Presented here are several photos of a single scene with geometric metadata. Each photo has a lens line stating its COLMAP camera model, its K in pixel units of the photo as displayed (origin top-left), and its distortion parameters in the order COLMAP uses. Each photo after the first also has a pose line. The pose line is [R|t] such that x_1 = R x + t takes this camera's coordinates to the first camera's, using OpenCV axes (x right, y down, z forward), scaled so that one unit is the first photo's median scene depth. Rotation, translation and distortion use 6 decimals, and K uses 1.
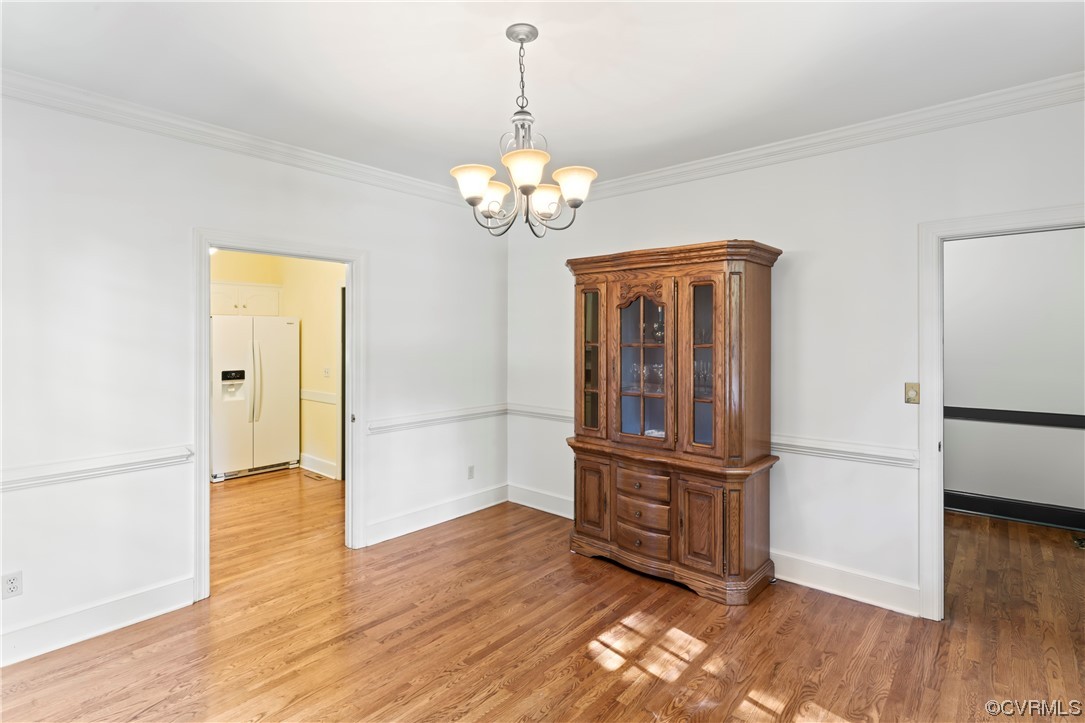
lens RADIAL K [[538.1, 0, 541.6], [0, 538.1, 325.5], [0, 0, 1]] dist [-0.003837, -0.000474]
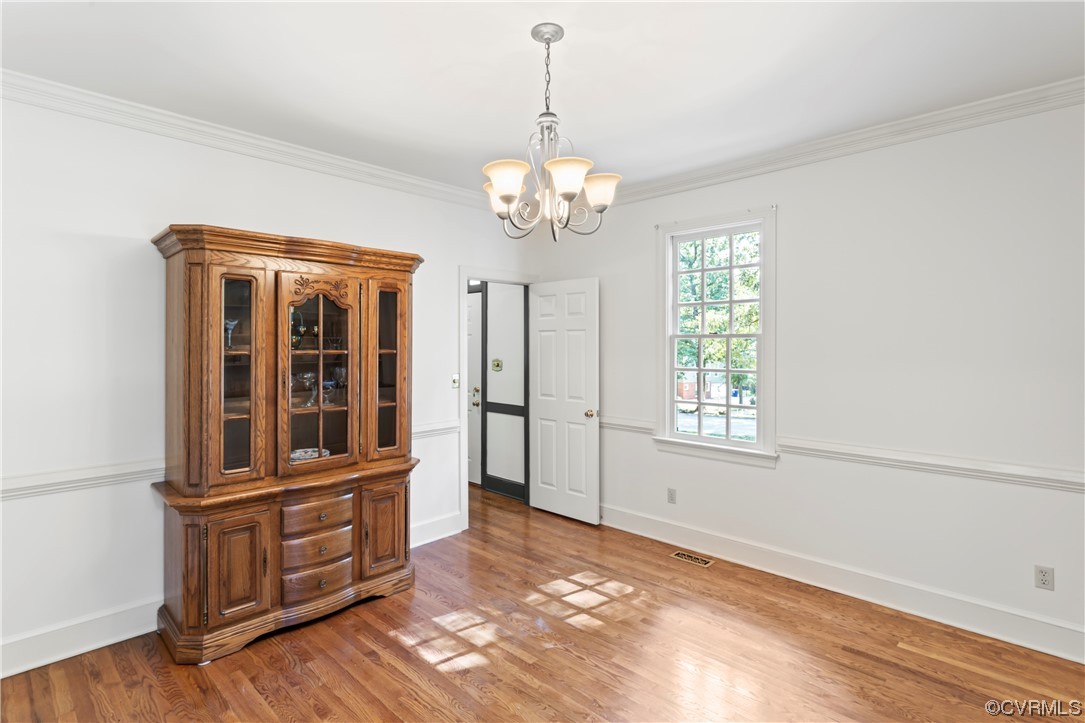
lens RADIAL K [[538.1, 0, 541.6], [0, 538.1, 325.5], [0, 0, 1]] dist [-0.003837, -0.000474]
pose [[0.039585, 0.027661, 0.998833, -0.700188], [-0.023105, 0.999375, -0.026761, 0.010582], [-0.998949, -0.022019, 0.040200, 0.656574]]
